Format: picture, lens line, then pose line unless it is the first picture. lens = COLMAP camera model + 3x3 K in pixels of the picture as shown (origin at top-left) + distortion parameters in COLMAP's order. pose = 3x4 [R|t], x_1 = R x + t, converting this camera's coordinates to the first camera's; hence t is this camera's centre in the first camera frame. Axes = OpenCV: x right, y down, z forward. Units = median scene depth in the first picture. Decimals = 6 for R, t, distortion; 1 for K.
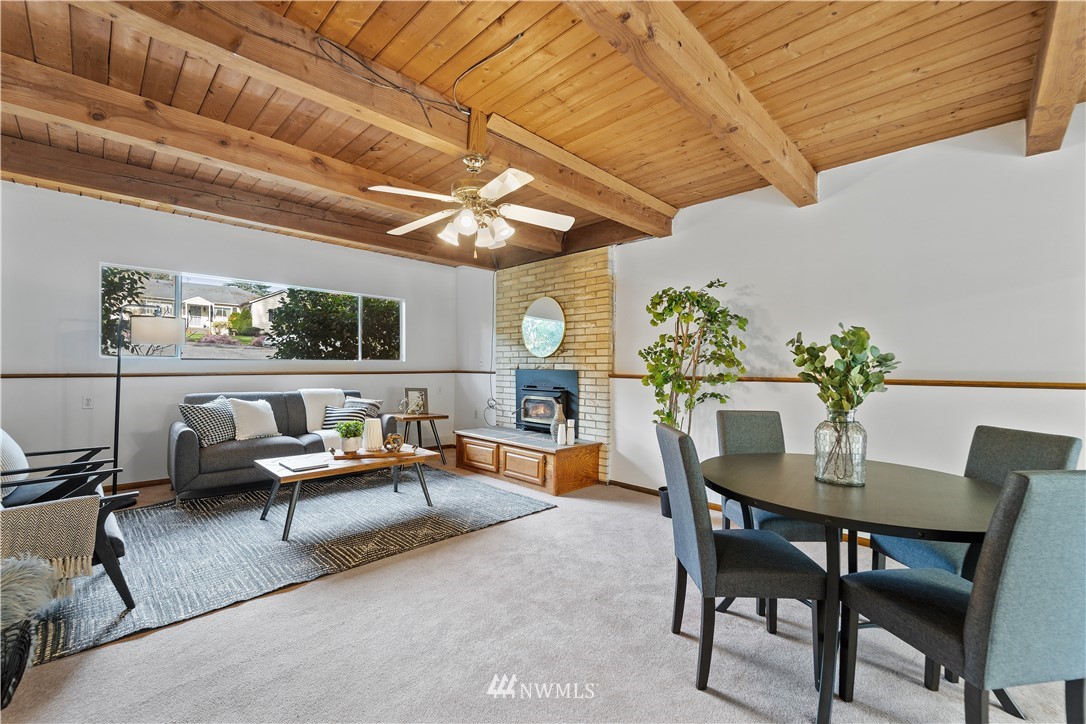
lens RADIAL K [[447.1, 0, 549.1], [0, 447.1, 349.1], [0, 0, 1]] dist [0.000330, 0.000011]
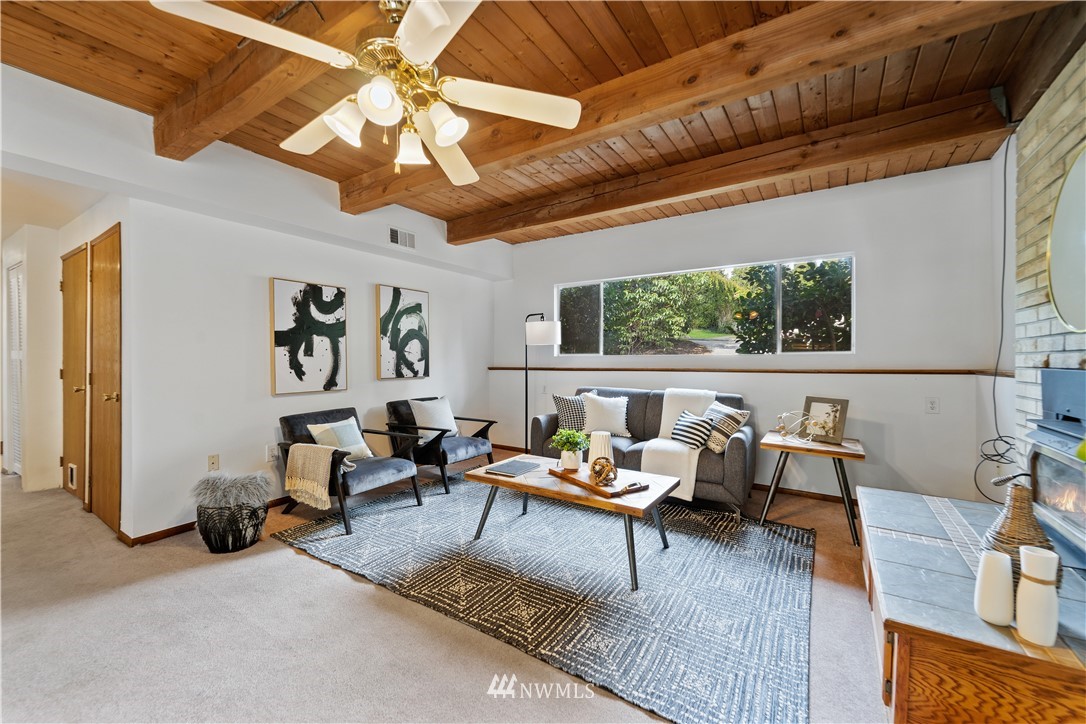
lens RADIAL K [[443.4, 0, 546.6], [0, 443.4, 356.8], [0, 0, 1]] dist [0.000107, -0.000550]
pose [[0.189453, -0.014221, -0.981787, 0.247048], [0.038394, 0.999238, -0.007065, 0.026223], [0.981139, -0.036356, 0.189854, 0.613960]]
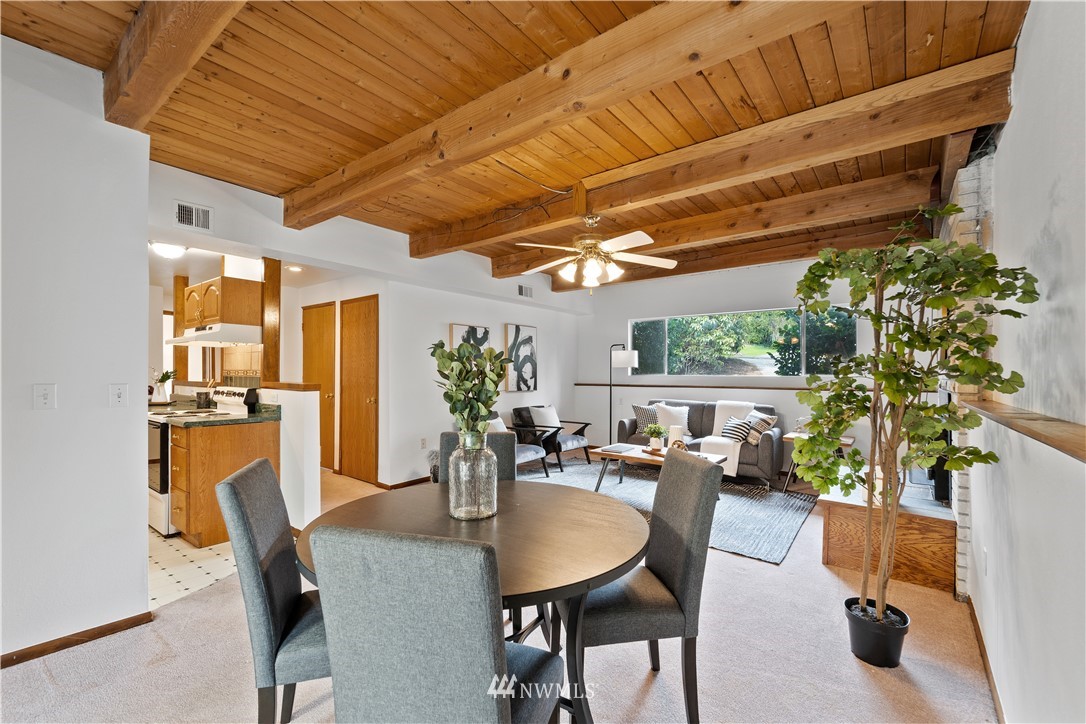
lens RADIAL K [[465.8, 0, 555.2], [0, 465.8, 361.4], [0, 0, 1]] dist [0.000322, -0.000084]
pose [[0.120859, -0.034808, -0.992059, 0.626207], [0.030533, 0.999043, -0.031334, 0.011740], [0.992200, -0.026503, 0.121806, 0.425773]]
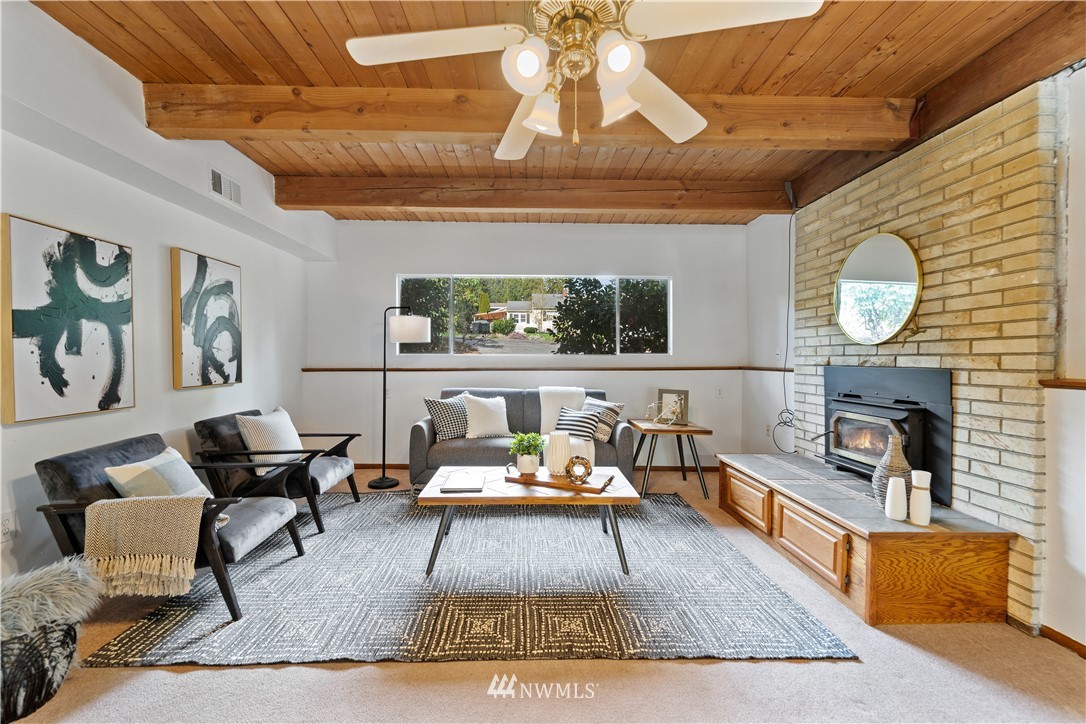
lens RADIAL K [[448.0, 0, 547.3], [0, 448.0, 358.0], [0, 0, 1]] dist [0.000720, -0.000545]
pose [[0.721262, -0.006409, -0.692632, 0.088465], [0.030225, 0.999296, 0.022229, 0.011791], [0.692002, -0.036968, 0.720948, 0.356508]]
